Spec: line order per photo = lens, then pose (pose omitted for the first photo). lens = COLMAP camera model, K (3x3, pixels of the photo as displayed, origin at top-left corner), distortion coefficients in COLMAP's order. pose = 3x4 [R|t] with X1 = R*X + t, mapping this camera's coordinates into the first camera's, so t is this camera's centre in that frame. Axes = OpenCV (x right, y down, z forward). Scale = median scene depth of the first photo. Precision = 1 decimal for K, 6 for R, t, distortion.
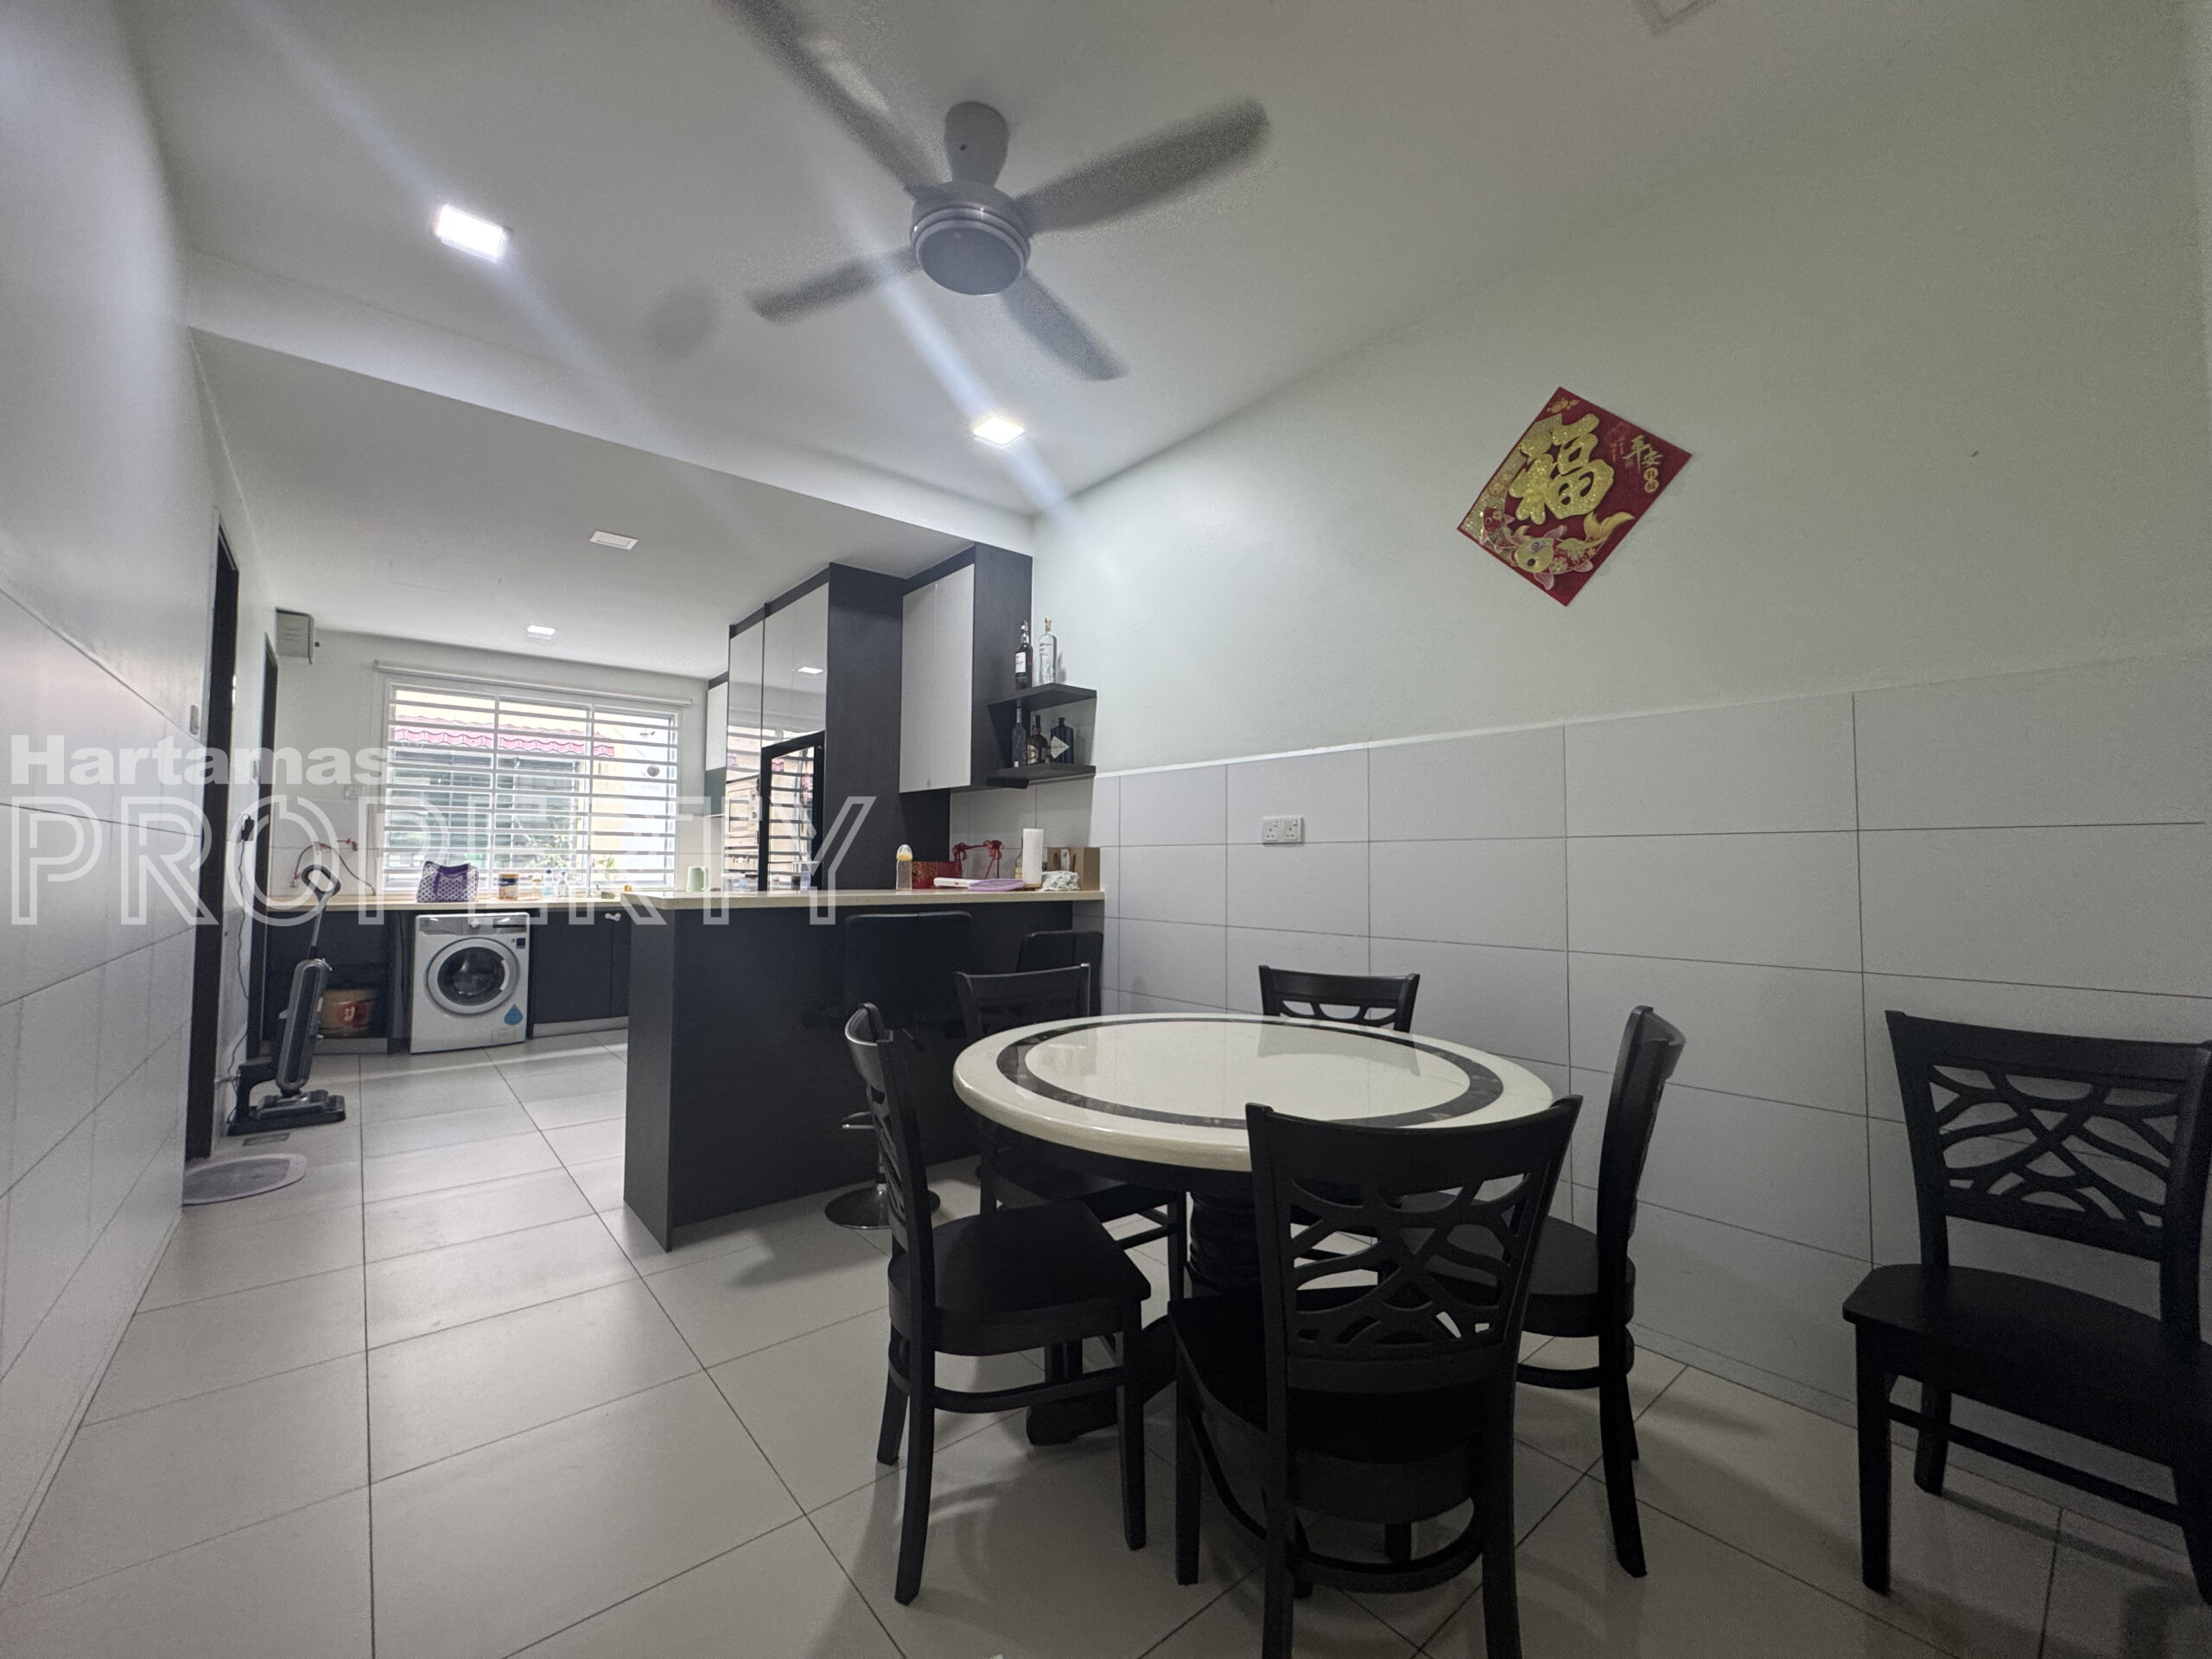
lens RADIAL K [[887.9, 0, 1094.6], [0, 887.9, 833.5], [0, 0, 1]] dist [-0.003820, 0.000216]
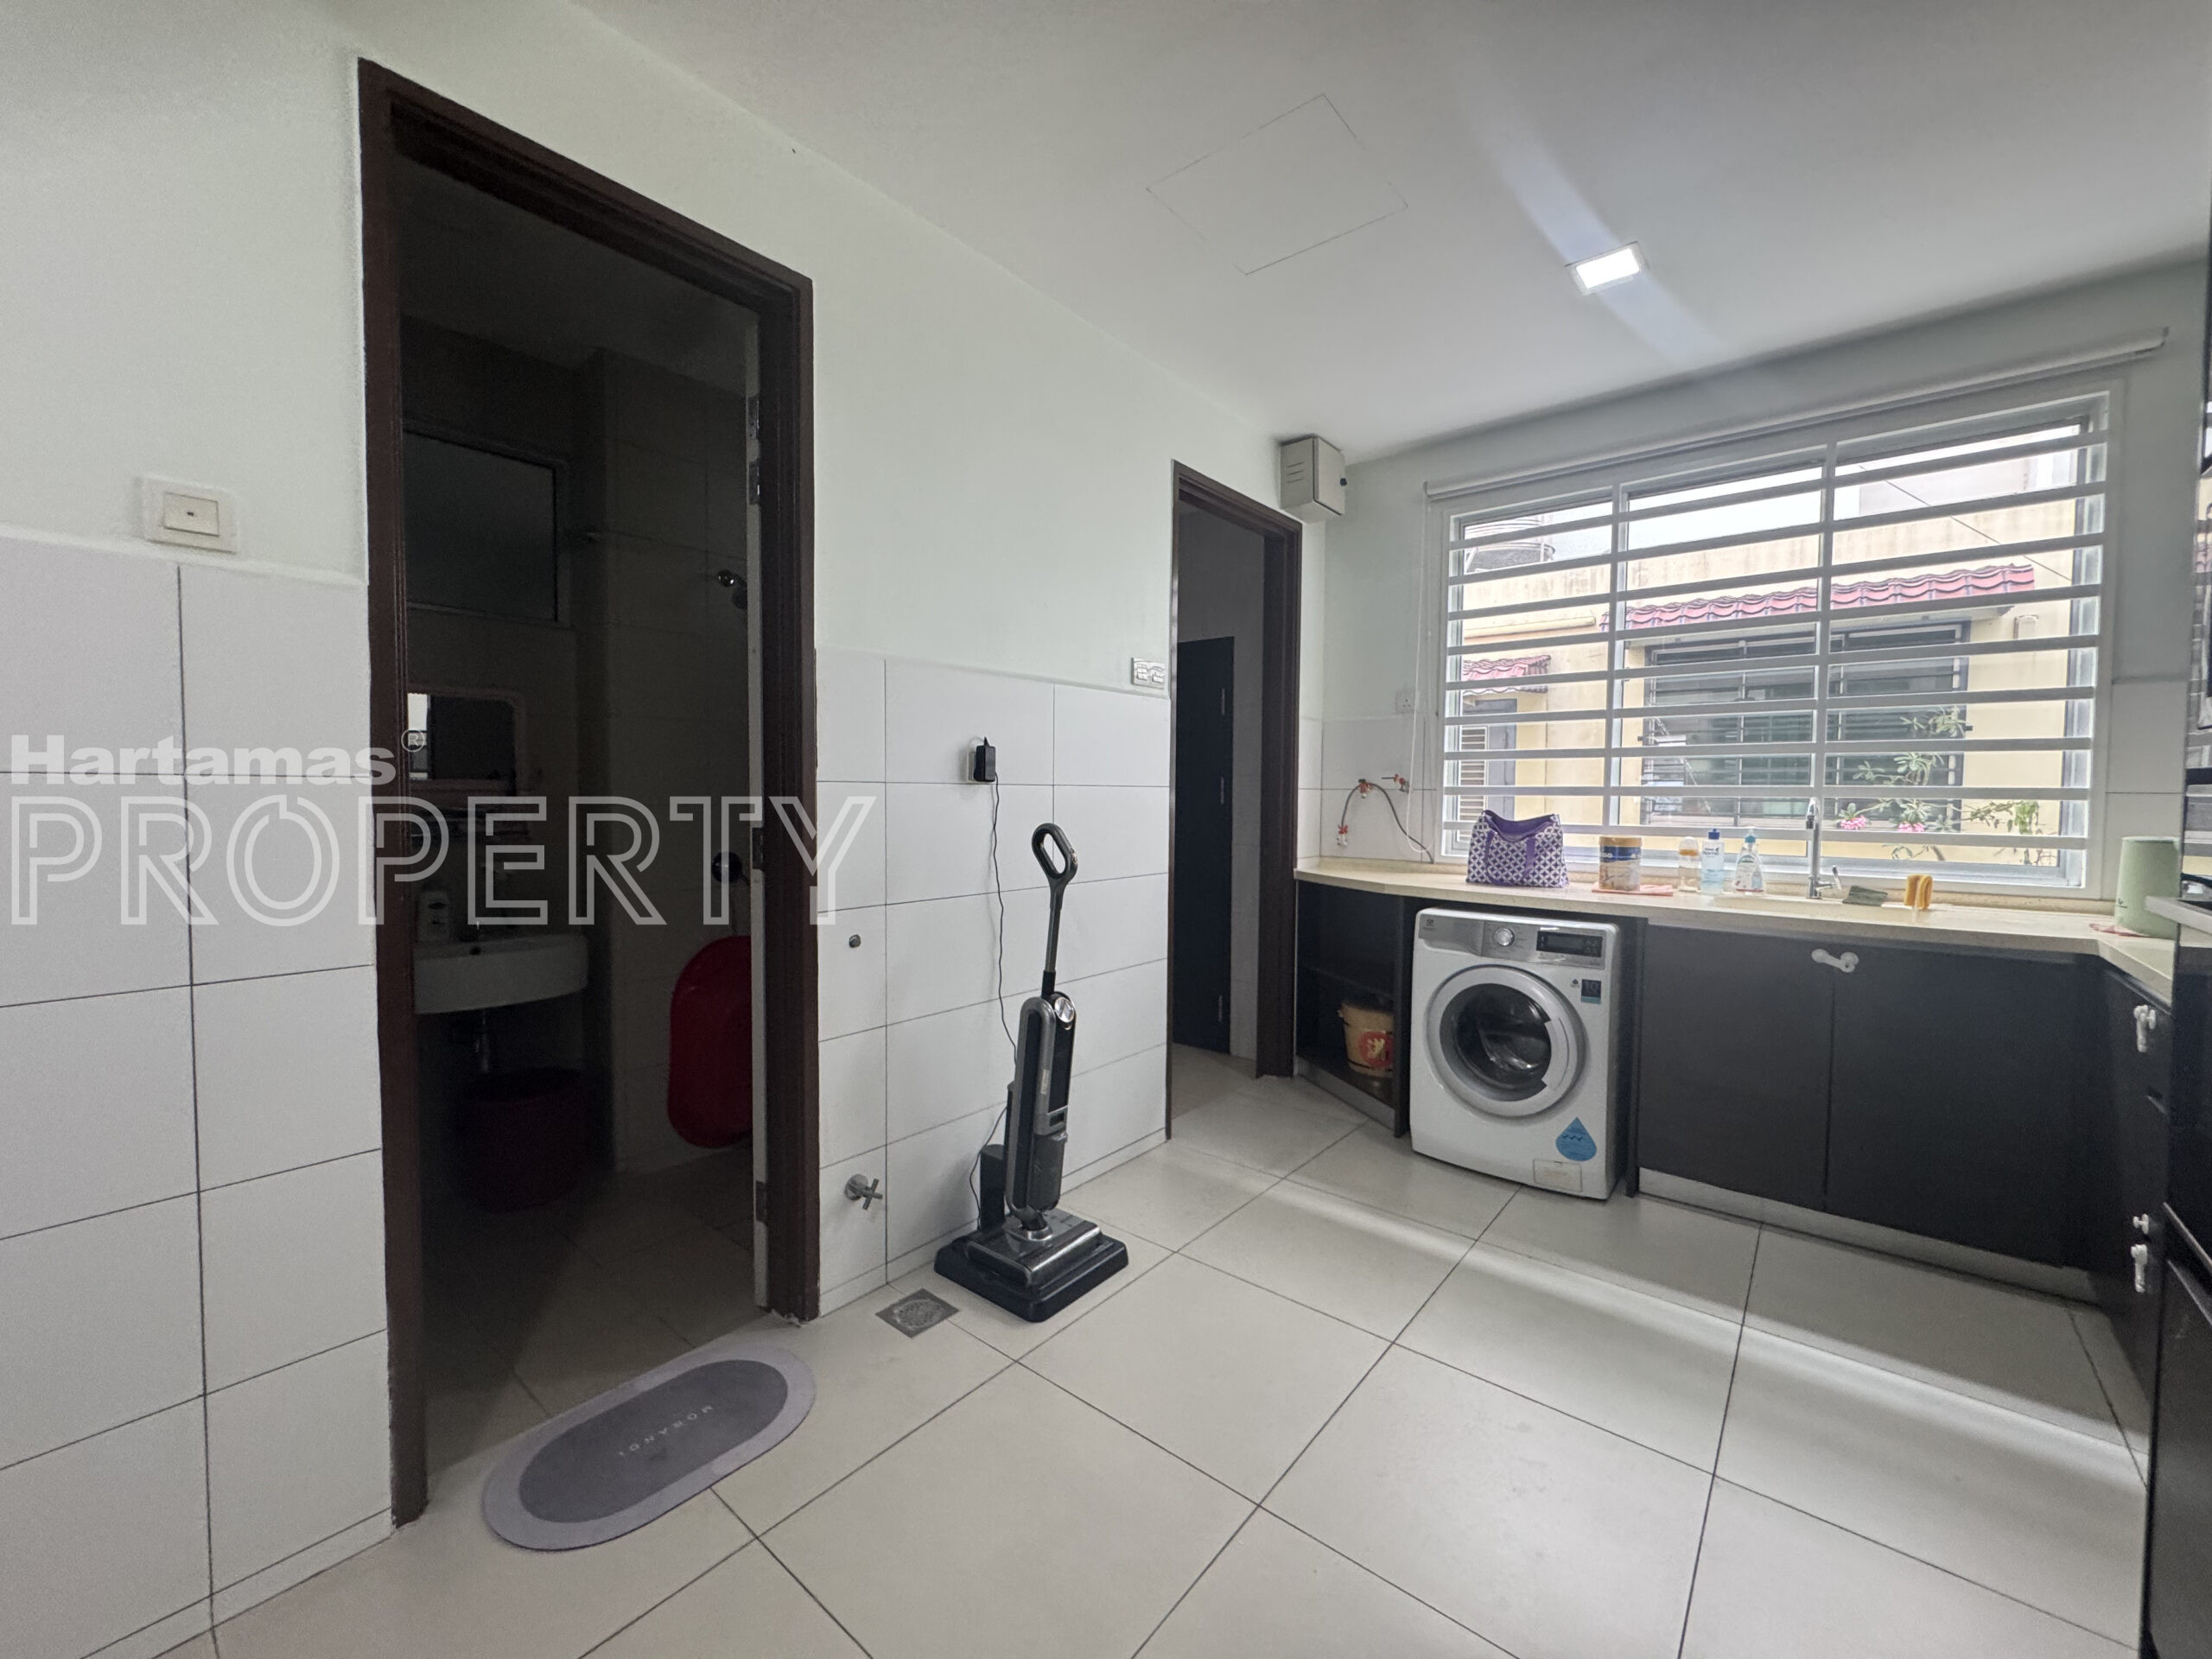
lens RADIAL K [[887.9, 0, 1097.6], [0, 887.9, 821.8], [0, 0, 1]] dist [-0.003820, 0.000216]
pose [[0.176015, 0.029966, -0.983931, -0.237441], [0.029397, 0.998931, 0.035682, 0.011205], [0.983948, -0.035205, 0.174946, 0.661572]]
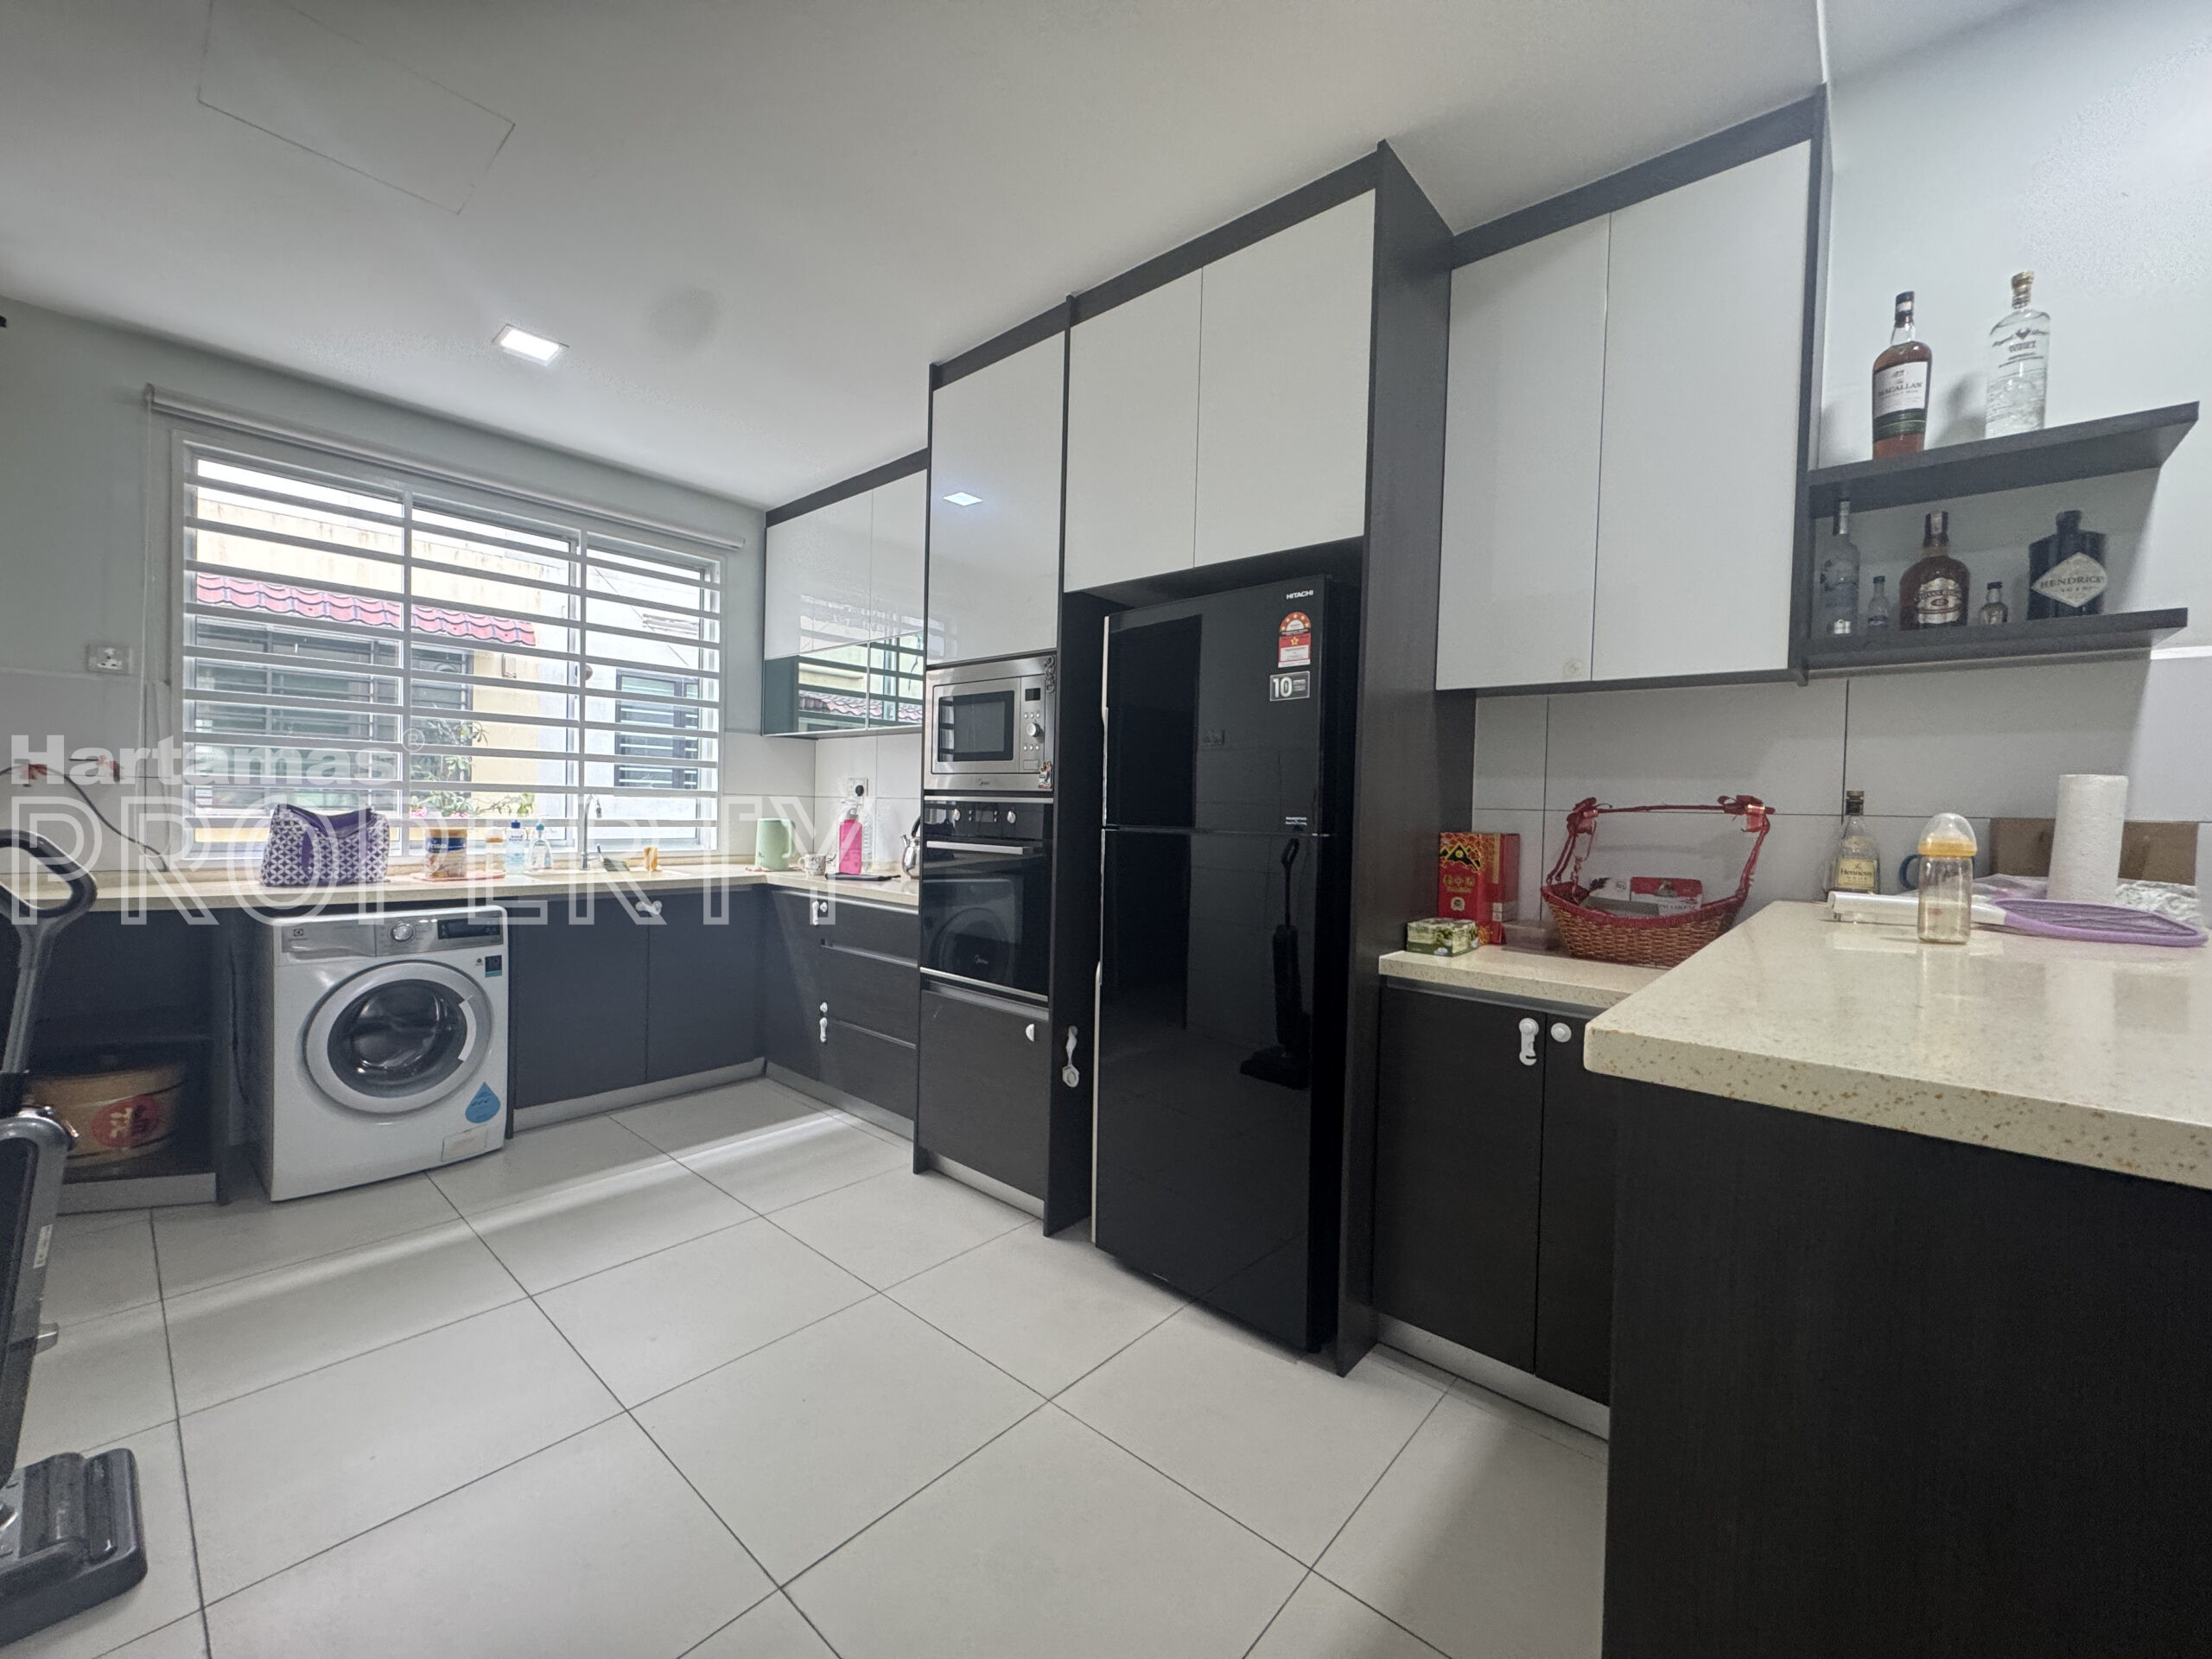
lens RADIAL K [[887.9, 0, 1096.2], [0, 887.9, 829.6], [0, 0, 1]] dist [-0.003820, 0.000216]
pose [[0.987967, 0.013527, 0.154073, -0.375290], [-0.023276, 0.997826, 0.061651, 0.003675], [-0.152904, -0.064495, 0.986134, 0.433982]]
